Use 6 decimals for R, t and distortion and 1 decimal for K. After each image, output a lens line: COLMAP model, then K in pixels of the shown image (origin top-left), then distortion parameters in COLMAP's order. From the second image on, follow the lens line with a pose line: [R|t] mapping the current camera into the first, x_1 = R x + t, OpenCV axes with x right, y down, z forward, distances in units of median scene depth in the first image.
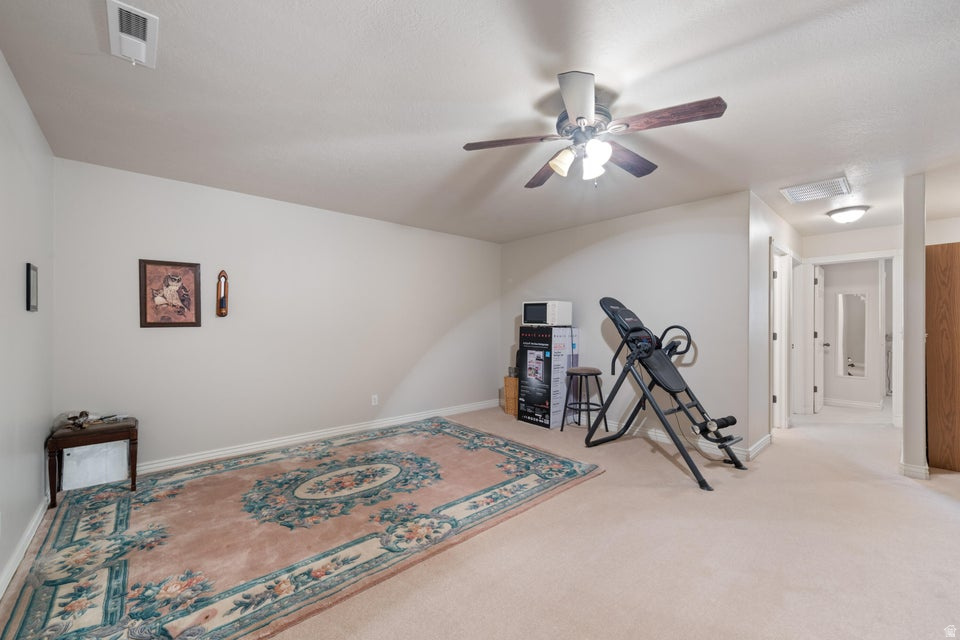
lens RADIAL K [[379.8, 0, 489.6], [0, 379.8, 321.8], [0, 0, 1]] dist [0.006177, -0.001855]
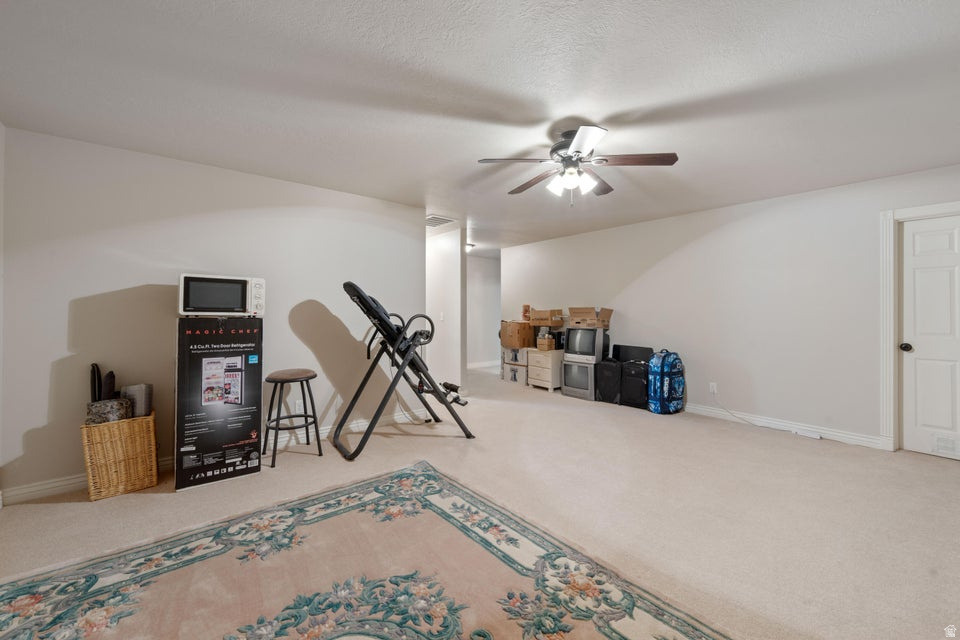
lens RADIAL K [[379.8, 0, 482.8], [0, 379.8, 313.0], [0, 0, 1]] dist [0.006177, -0.001855]
pose [[0.053944, -0.004462, 0.998534, -0.635409], [-0.010127, 0.999936, 0.005015, -0.002006], [-0.998493, -0.010383, 0.053895, 0.762563]]
